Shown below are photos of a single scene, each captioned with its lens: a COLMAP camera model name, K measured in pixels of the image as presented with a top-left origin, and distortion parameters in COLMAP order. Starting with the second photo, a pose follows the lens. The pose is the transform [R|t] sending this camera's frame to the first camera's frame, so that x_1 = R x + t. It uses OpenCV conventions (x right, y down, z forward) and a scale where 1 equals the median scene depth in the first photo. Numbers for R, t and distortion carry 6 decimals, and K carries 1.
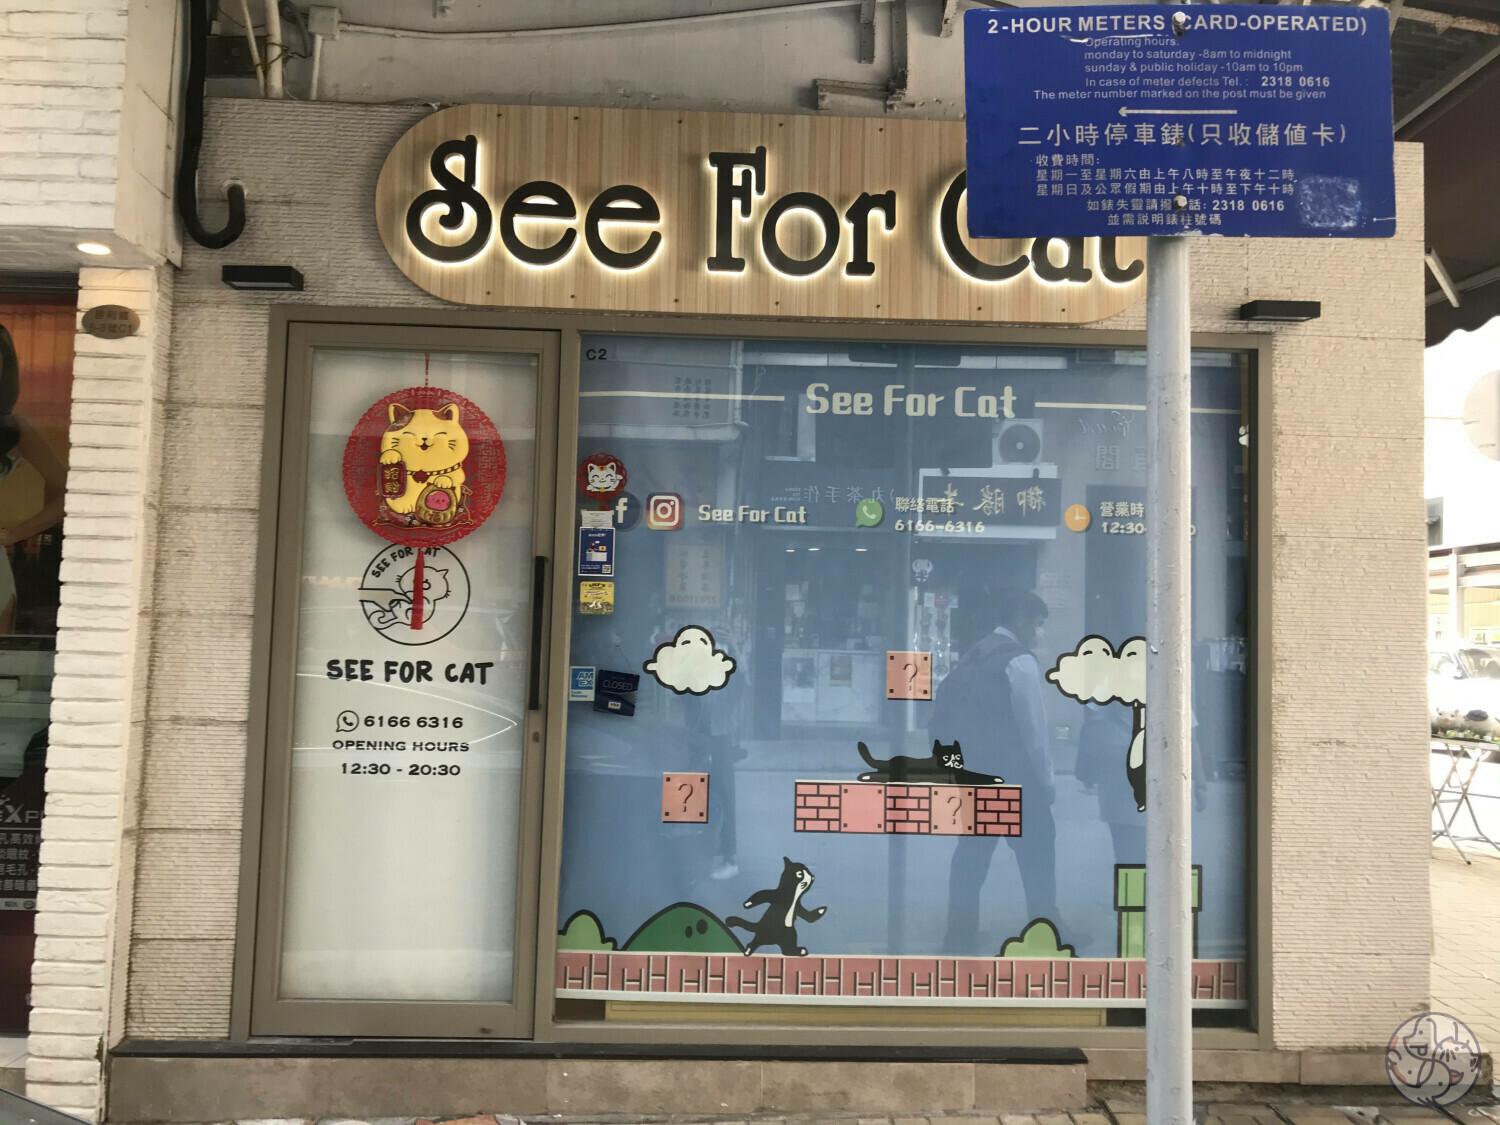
lens RADIAL K [[1264.1, 0, 752.8], [0, 1264.1, 556.4], [0, 0, 1]] dist [0.149326, -0.336628]
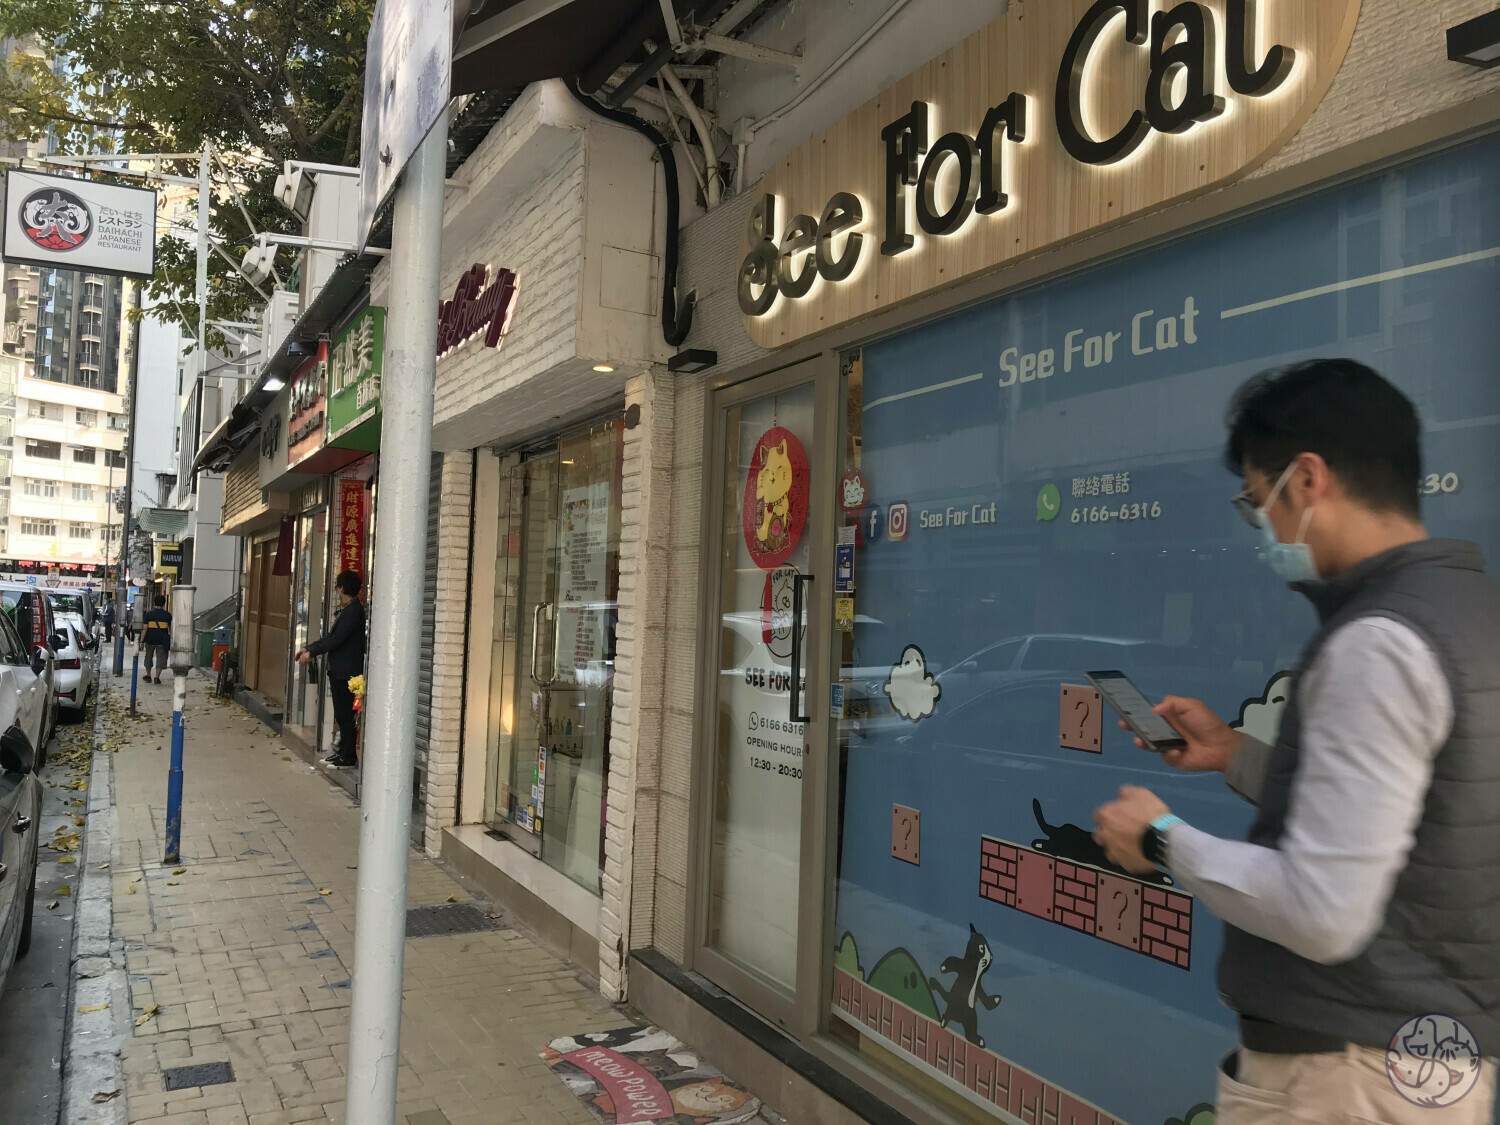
lens RADIAL K [[1217.7, 0, 747.2], [0, 1217.7, 554.5], [0, 0, 1]] dist [0.113263, -0.290638]
pose [[0.434129, -0.050068, -0.899458, 0.689097], [0.037403, 0.998595, -0.037533, 0.018377], [0.900074, -0.017348, 0.435392, 0.512107]]
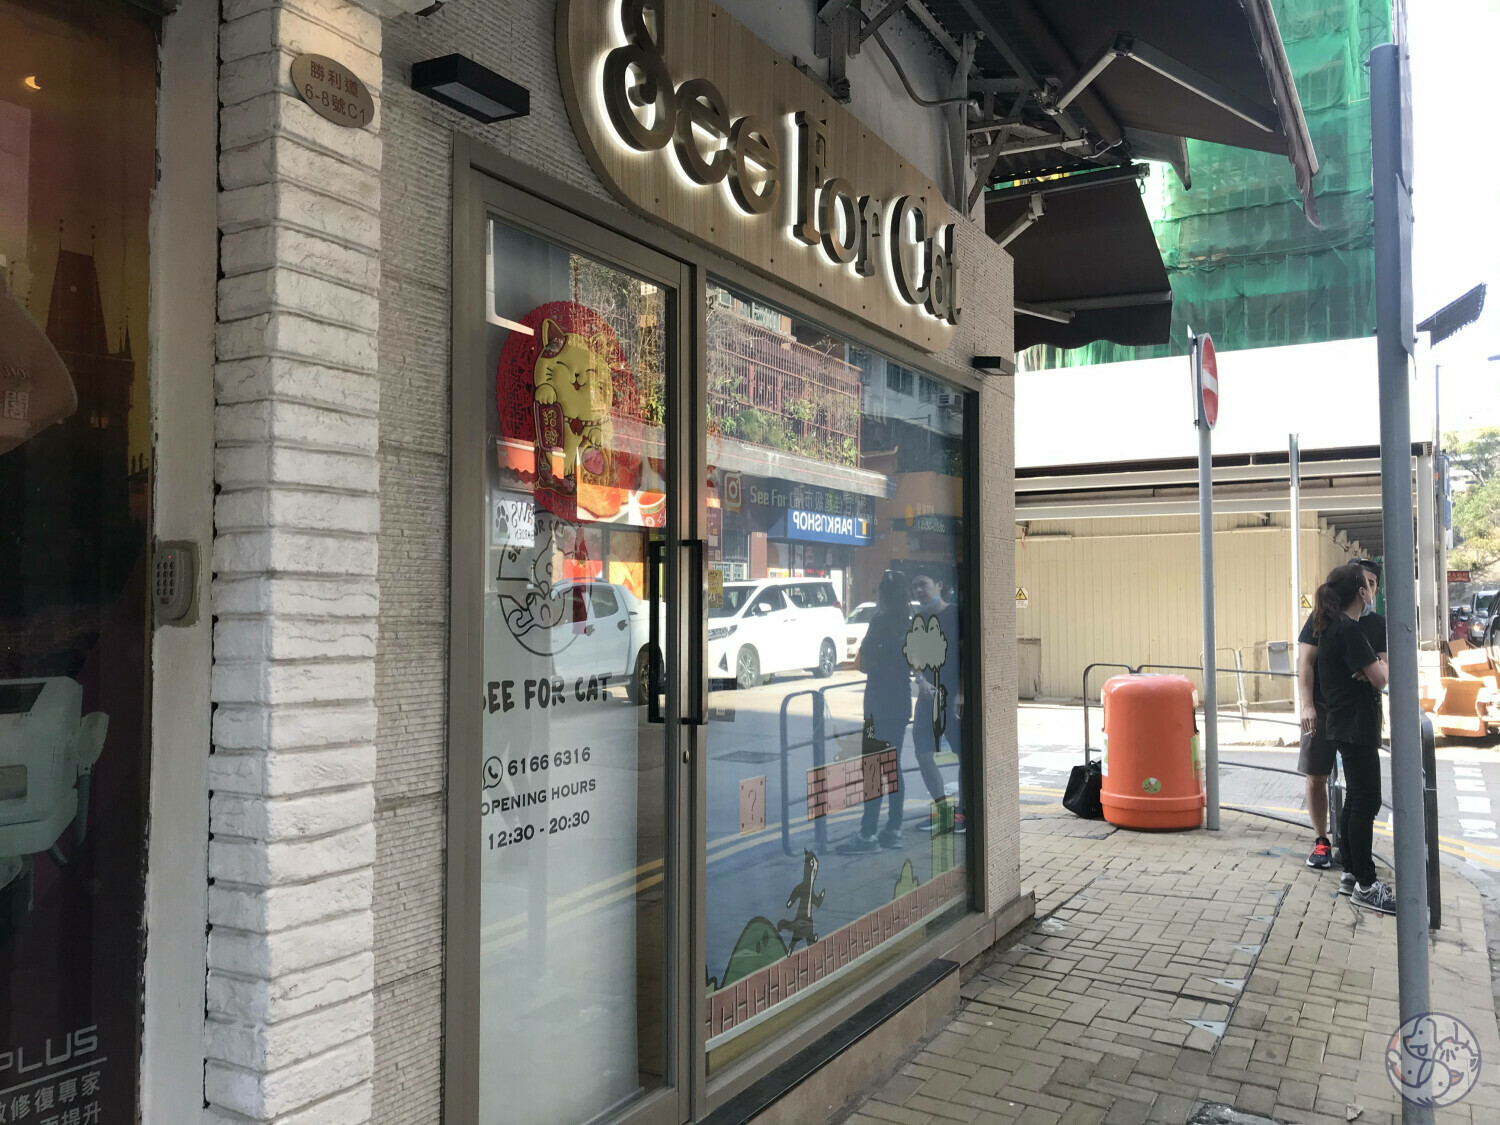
lens RADIAL K [[1264.1, 0, 752.8], [0, 1264.1, 556.4], [0, 0, 1]] dist [0.149326, -0.336628]
pose [[0.498906, 0.009668, 0.866602, -0.839973], [-0.042011, 0.999032, 0.013041, -0.001378], [-0.865637, -0.042913, 0.498829, 0.543159]]
